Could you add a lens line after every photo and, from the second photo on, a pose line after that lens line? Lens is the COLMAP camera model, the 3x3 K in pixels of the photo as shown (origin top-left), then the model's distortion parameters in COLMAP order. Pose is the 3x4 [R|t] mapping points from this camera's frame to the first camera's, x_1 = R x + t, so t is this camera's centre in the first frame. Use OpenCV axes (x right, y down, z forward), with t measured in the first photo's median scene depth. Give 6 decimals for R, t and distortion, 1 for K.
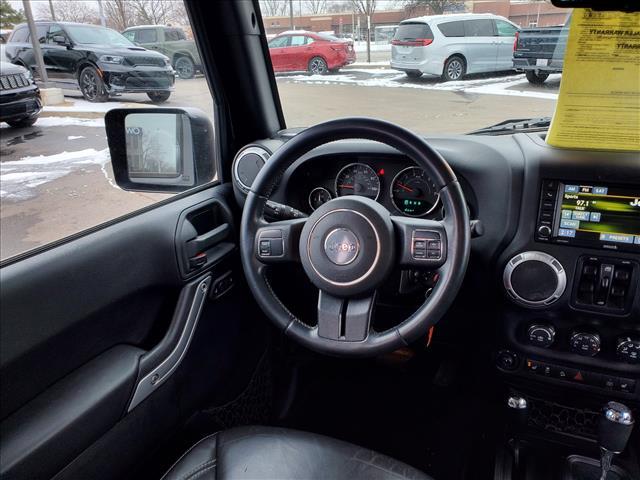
lens RADIAL K [[486.8, 0, 319.3], [0, 486.8, 255.7], [0, 0, 1]] dist [0.000649, 0.008532]
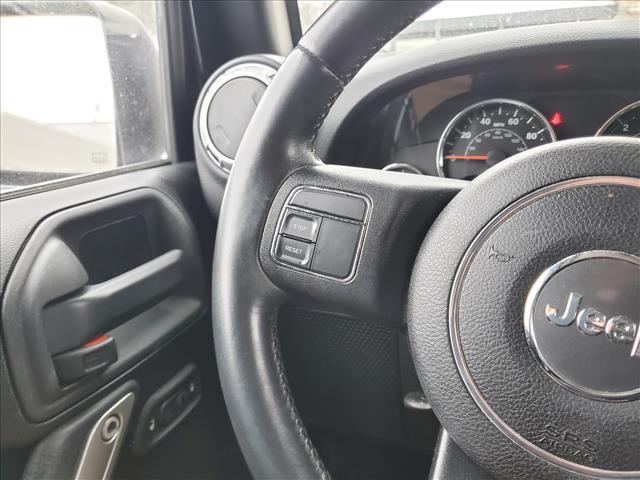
lens RADIAL K [[486.8, 0, 319.3], [0, 486.8, 255.7], [0, 0, 1]] dist [0.000649, 0.008532]
pose [[0.998874, -0.019176, 0.043386, -0.091511], [0.021905, 0.997752, -0.063328, -0.032686], [-0.042074, 0.064207, 0.997049, 0.586885]]
